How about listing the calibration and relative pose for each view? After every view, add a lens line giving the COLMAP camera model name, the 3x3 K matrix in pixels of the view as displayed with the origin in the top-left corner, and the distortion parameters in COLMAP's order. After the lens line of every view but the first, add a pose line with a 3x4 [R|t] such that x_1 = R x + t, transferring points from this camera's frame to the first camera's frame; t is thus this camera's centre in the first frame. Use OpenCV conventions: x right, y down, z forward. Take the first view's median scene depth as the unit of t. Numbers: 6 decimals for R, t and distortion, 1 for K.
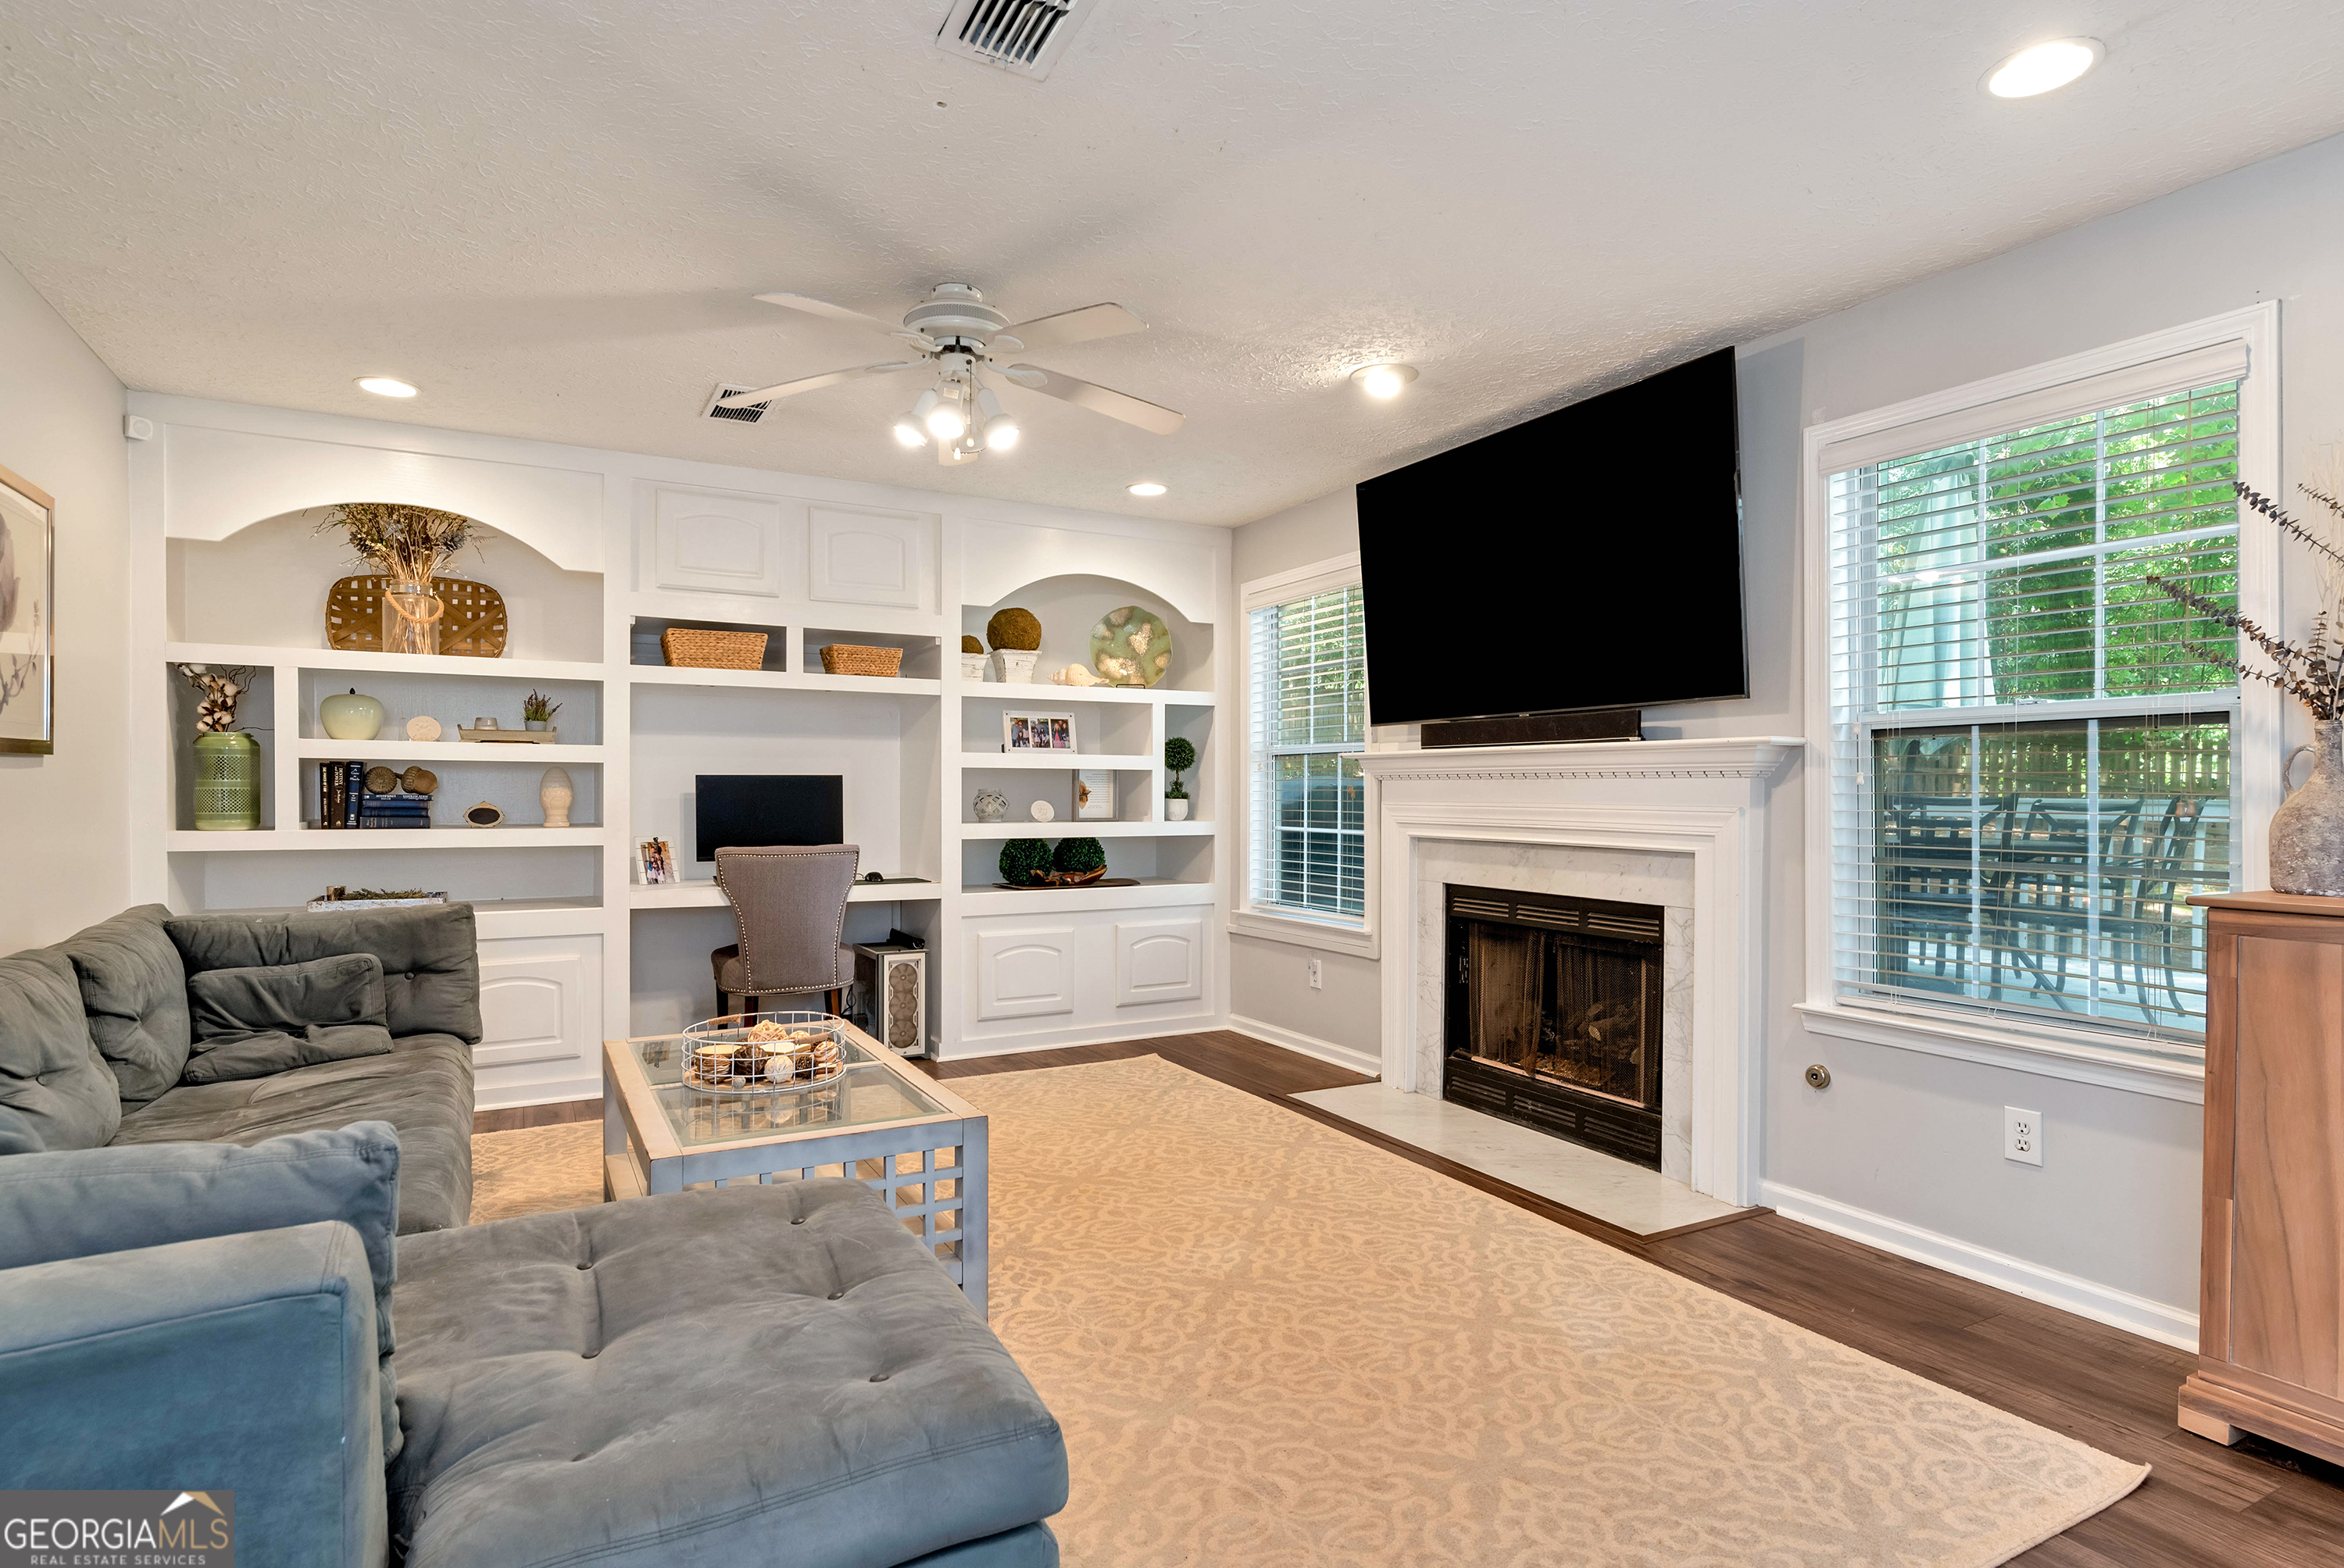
lens RADIAL K [[1239.9, 0, 1177.4], [0, 1239.9, 797.0], [0, 0, 1]] dist [0.015052, -0.000371]
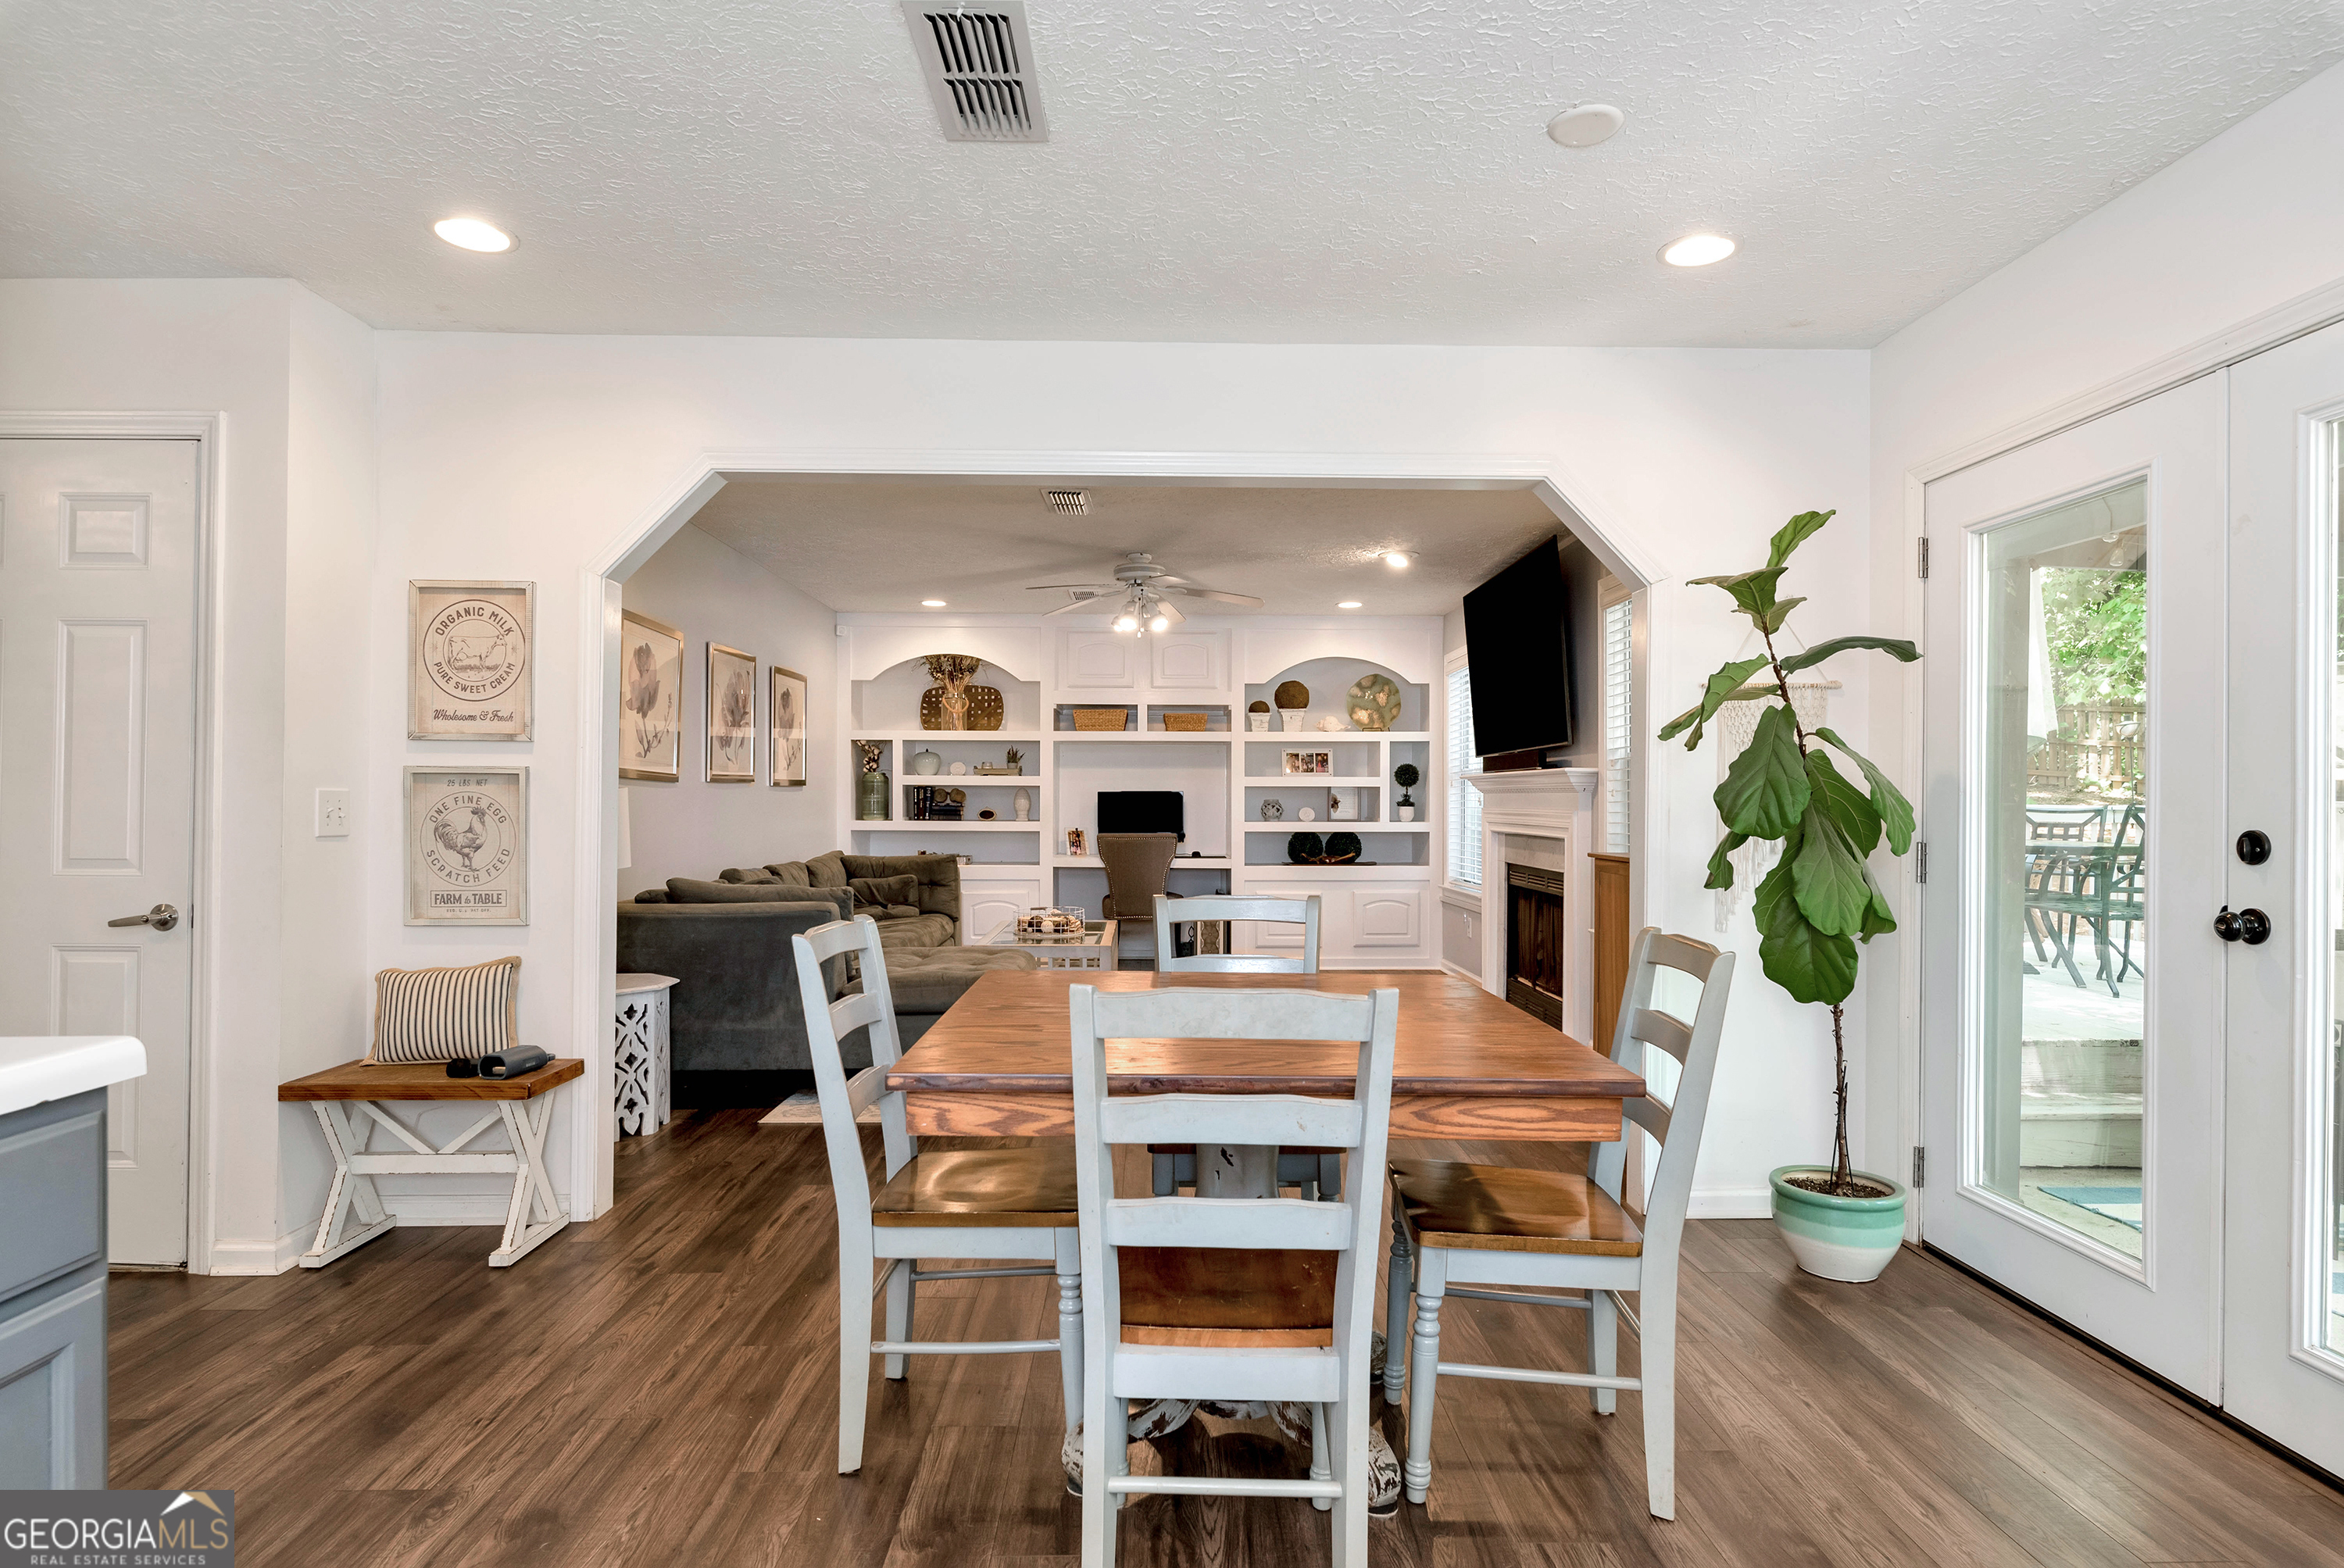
lens RADIAL K [[1278.4, 0, 1174.2], [0, 1278.4, 787.7], [0, 0, 1]] dist [0.001325, 0.000056]
pose [[0.885862, -0.004960, -0.463922, 0.545570], [-0.002315, 0.999883, -0.015110, 0.003220], [0.463943, 0.014459, 0.885747, -0.531293]]
